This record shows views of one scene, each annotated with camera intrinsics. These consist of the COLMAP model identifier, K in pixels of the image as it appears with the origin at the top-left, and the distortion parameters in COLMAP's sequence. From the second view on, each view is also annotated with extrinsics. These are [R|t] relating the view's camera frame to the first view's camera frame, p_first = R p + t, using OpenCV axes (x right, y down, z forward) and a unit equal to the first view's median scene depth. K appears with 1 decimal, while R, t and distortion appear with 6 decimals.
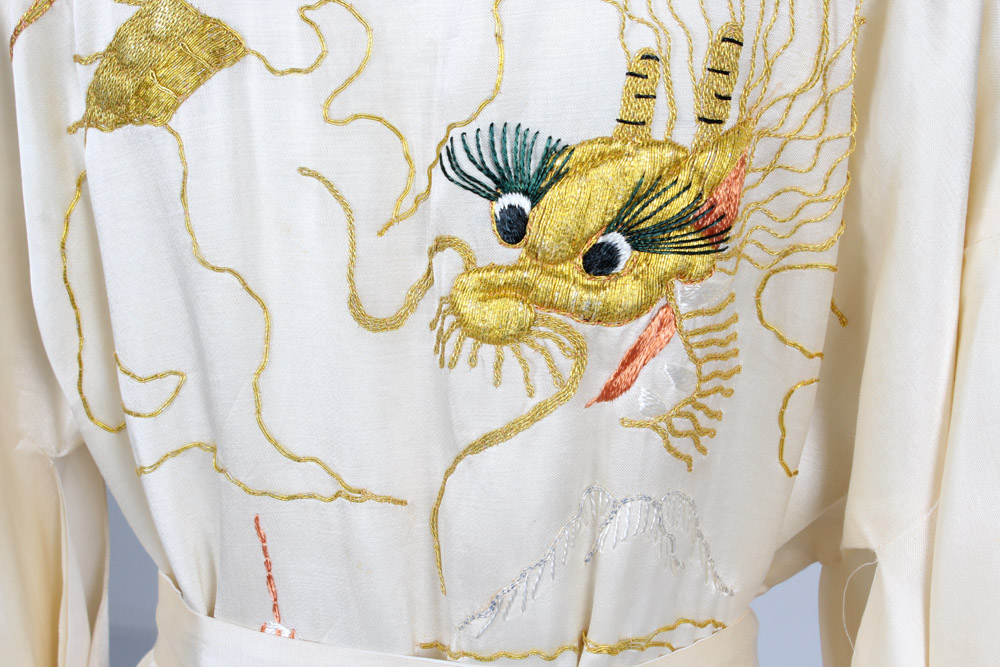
lens RADIAL K [[1823.9, 0, 484.5], [0, 1823.9, 334.0], [0, 0, 1]] dist [0.018090, 0.163436]
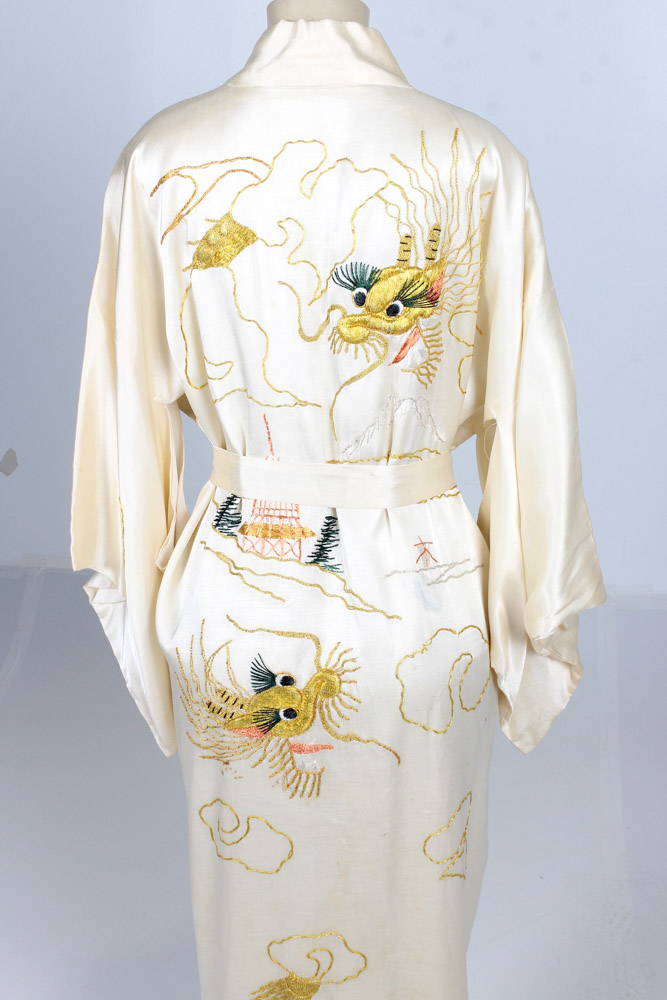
lens RADIAL K [[1300.5, 0, 333.5], [0, 1300.5, 500.0], [0, 0, 1]] dist [-0.037691, 0.003329]
pose [[0.996723, -0.046567, 0.066141, -0.162782], [0.041437, 0.996175, 0.076925, 0.086397], [-0.069470, -0.073932, 0.994841, -0.936471]]
